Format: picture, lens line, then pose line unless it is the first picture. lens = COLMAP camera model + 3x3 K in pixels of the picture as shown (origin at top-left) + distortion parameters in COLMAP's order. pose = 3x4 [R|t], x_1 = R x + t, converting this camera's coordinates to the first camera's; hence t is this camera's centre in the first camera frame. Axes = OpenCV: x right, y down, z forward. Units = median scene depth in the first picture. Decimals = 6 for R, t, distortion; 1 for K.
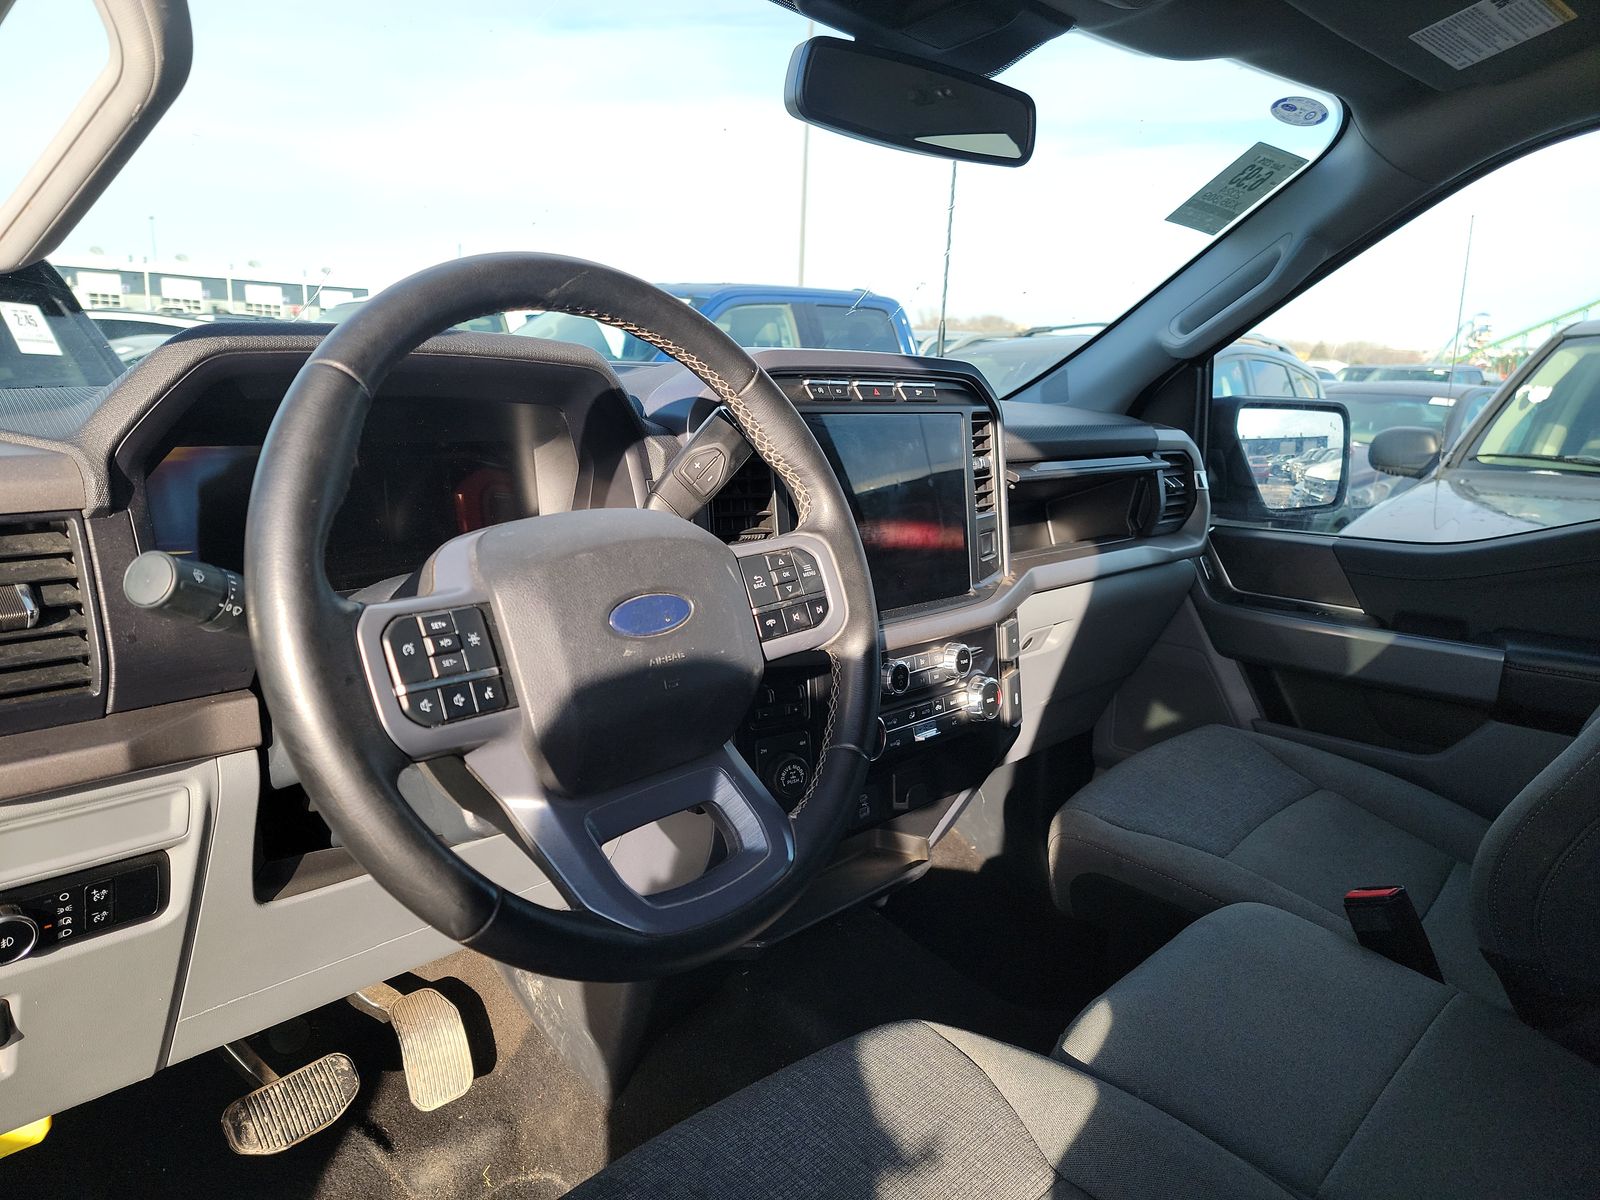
lens RADIAL K [[1113.6, 0, 802.7], [0, 1113.6, 605.4], [0, 0, 1]] dist [0.078361, -0.061260]
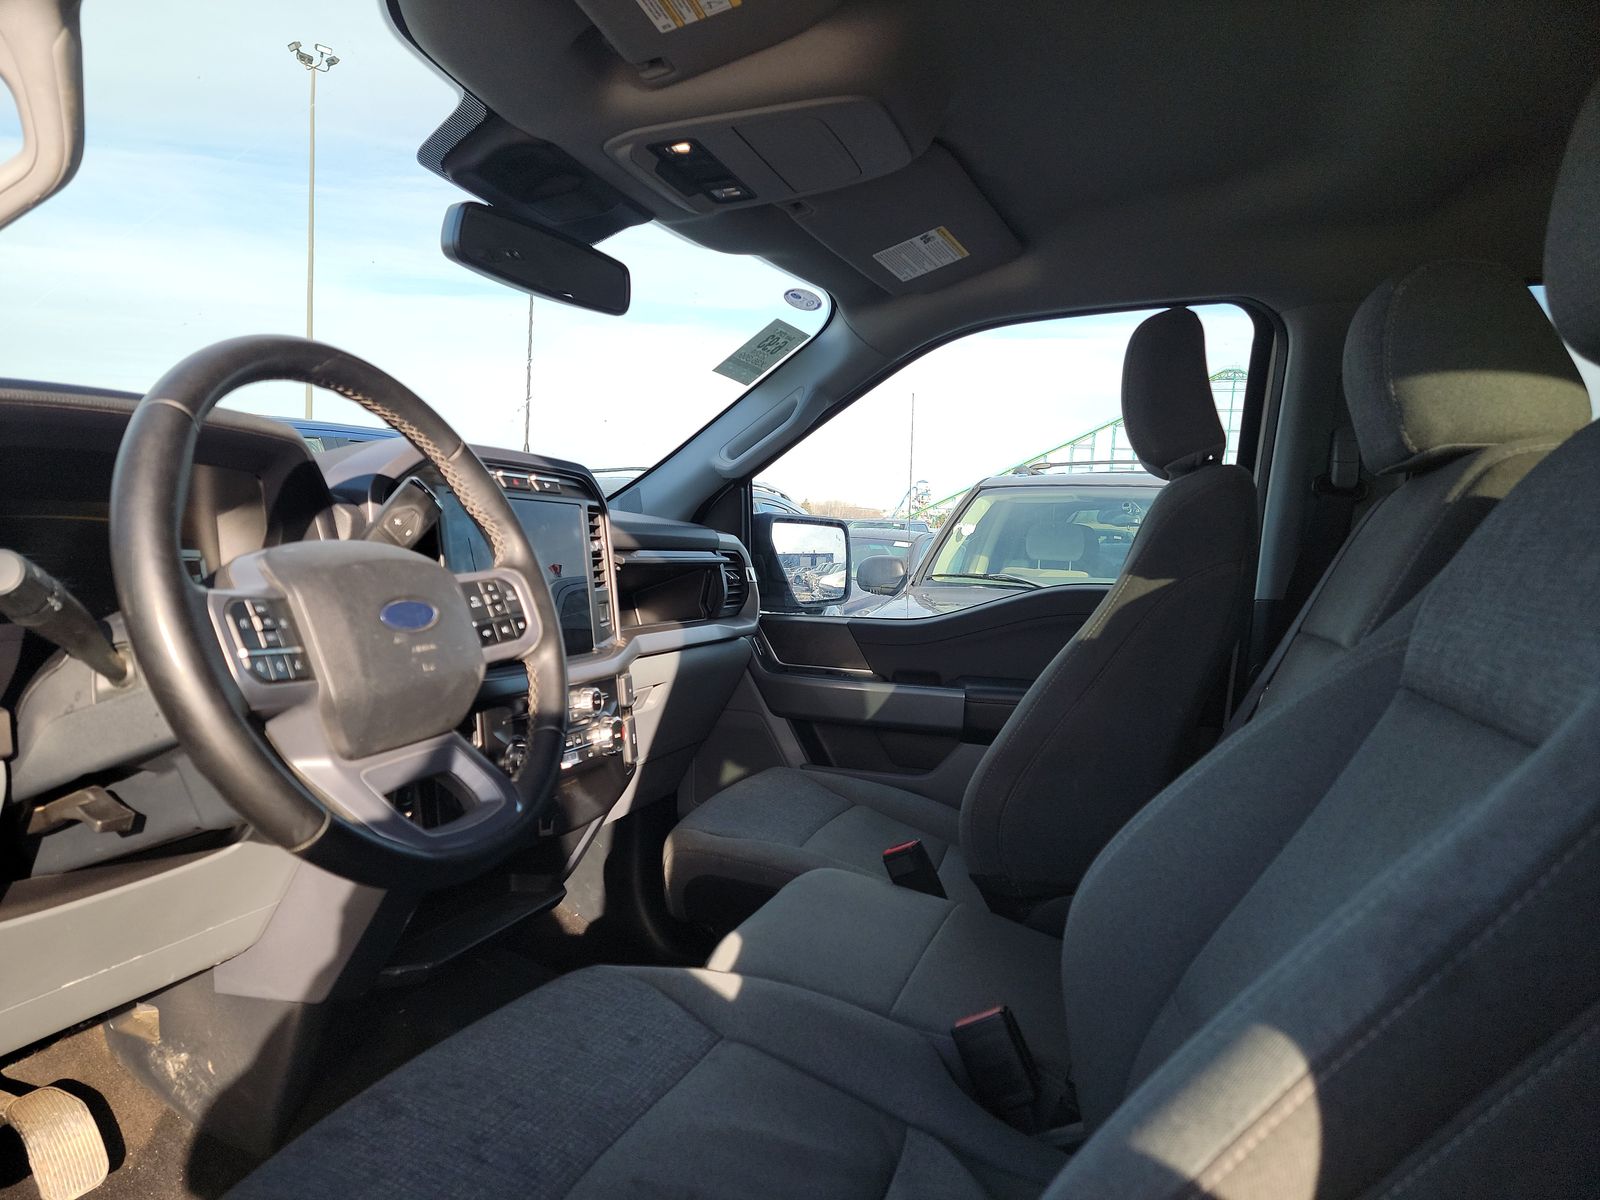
lens RADIAL K [[1131.0, 0, 797.2], [0, 1131.0, 632.8], [0, 0, 1]] dist [0.099881, -0.080128]
pose [[0.914037, -0.027220, 0.404716, -0.144308], [0.074037, 0.992181, -0.100479, 0.107470], [-0.398816, 0.121805, 0.908905, -0.208834]]
